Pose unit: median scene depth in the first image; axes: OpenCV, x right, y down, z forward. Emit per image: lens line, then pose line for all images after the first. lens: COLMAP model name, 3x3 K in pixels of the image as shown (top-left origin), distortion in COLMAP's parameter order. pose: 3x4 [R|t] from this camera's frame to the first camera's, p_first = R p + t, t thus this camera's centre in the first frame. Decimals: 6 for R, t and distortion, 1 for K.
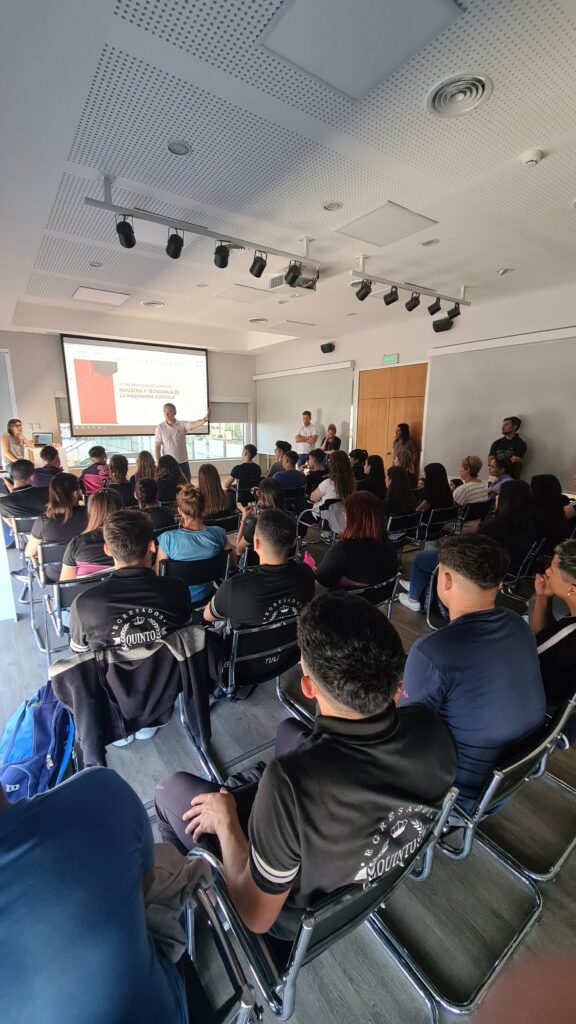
lens RADIAL K [[419.2, 0, 286.2], [0, 419.2, 512.5], [0, 0, 1]] dist [0.004817, 0.000039]
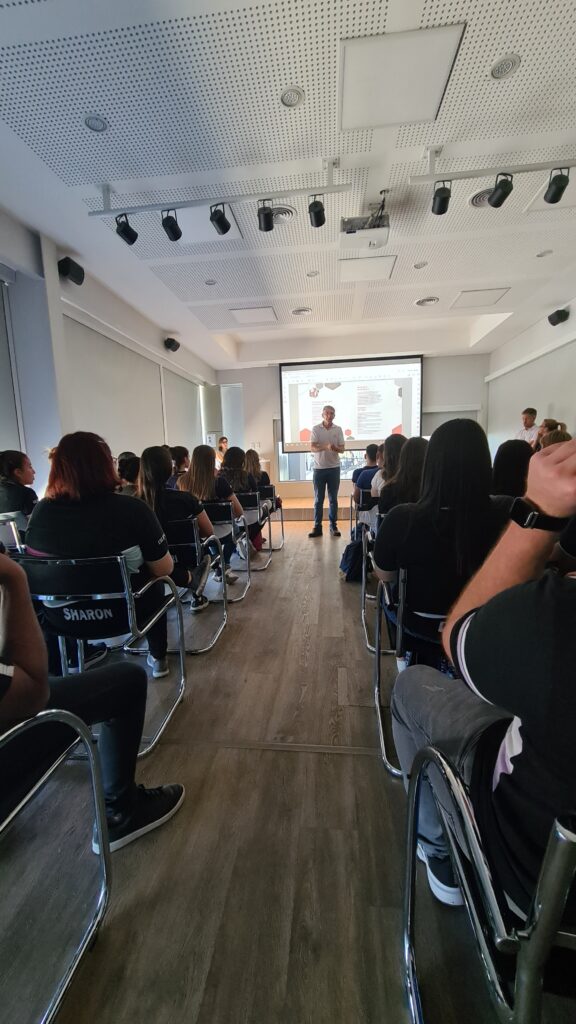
lens RADIAL K [[419.2, 0, 287.4], [0, 419.2, 516.6], [0, 0, 1]] dist [0.004817, 0.000039]
pose [[0.757661, 0.056847, -0.650168, 0.244341], [-0.102393, 0.994217, -0.032392, 0.023770], [0.644566, 0.091115, 0.759100, 0.178996]]
